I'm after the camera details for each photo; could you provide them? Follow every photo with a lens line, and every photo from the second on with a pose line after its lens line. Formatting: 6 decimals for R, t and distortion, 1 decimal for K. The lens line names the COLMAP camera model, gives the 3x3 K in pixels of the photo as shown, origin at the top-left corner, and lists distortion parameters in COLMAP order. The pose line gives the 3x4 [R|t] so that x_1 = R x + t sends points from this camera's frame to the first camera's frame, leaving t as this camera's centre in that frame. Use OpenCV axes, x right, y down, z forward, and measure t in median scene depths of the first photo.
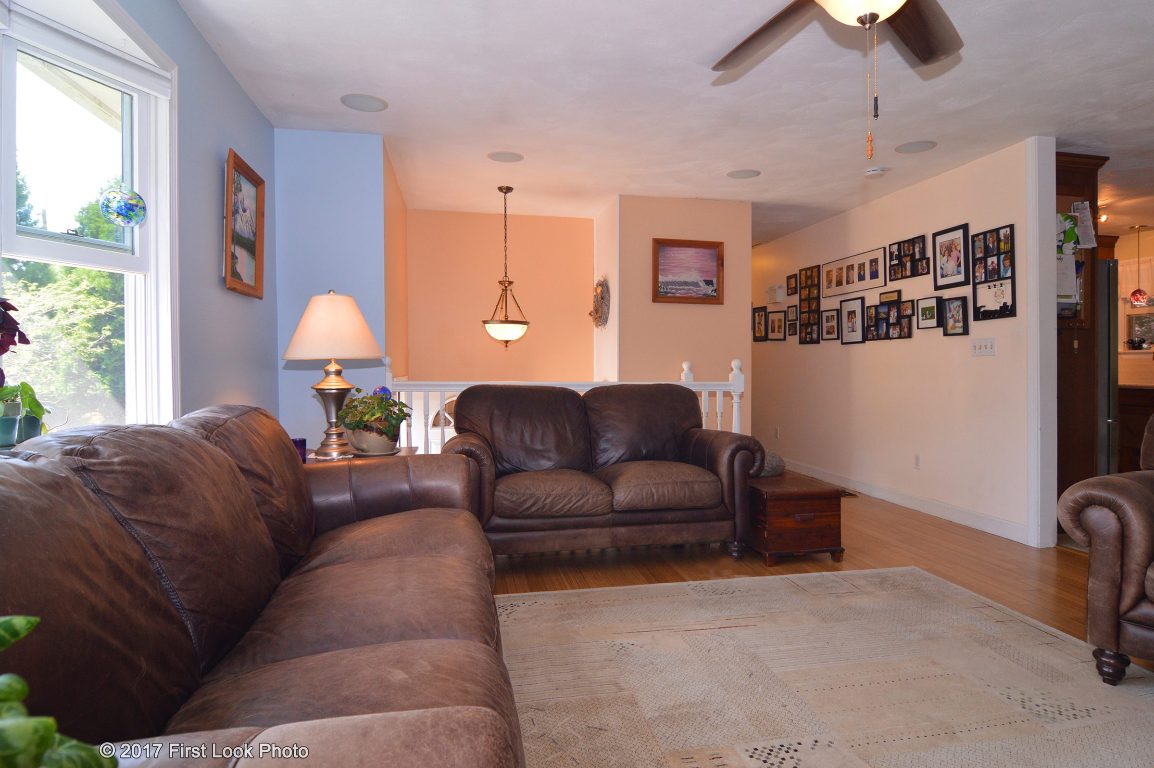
lens RADIAL K [[646.4, 0, 577.0], [0, 646.4, 384.0], [0, 0, 1]] dist [-0.016621, -0.001877]
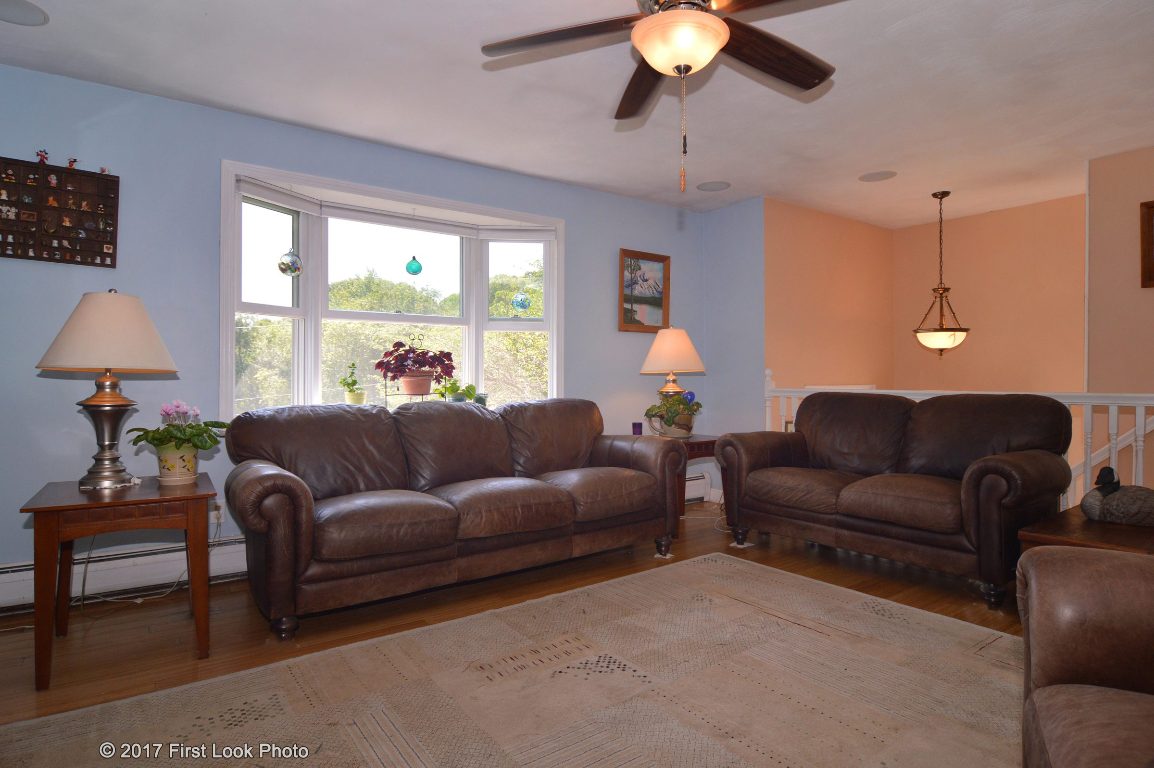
lens RADIAL K [[627.1, 0, 631.0], [0, 627.1, 388.9], [0, 0, 1]] dist [-0.002916, -0.000618]
pose [[0.460289, 0.006688, -0.887744, 0.820266], [-0.017275, 0.999850, -0.001424, 0.003705], [0.887601, 0.015991, 0.460335, 0.237169]]
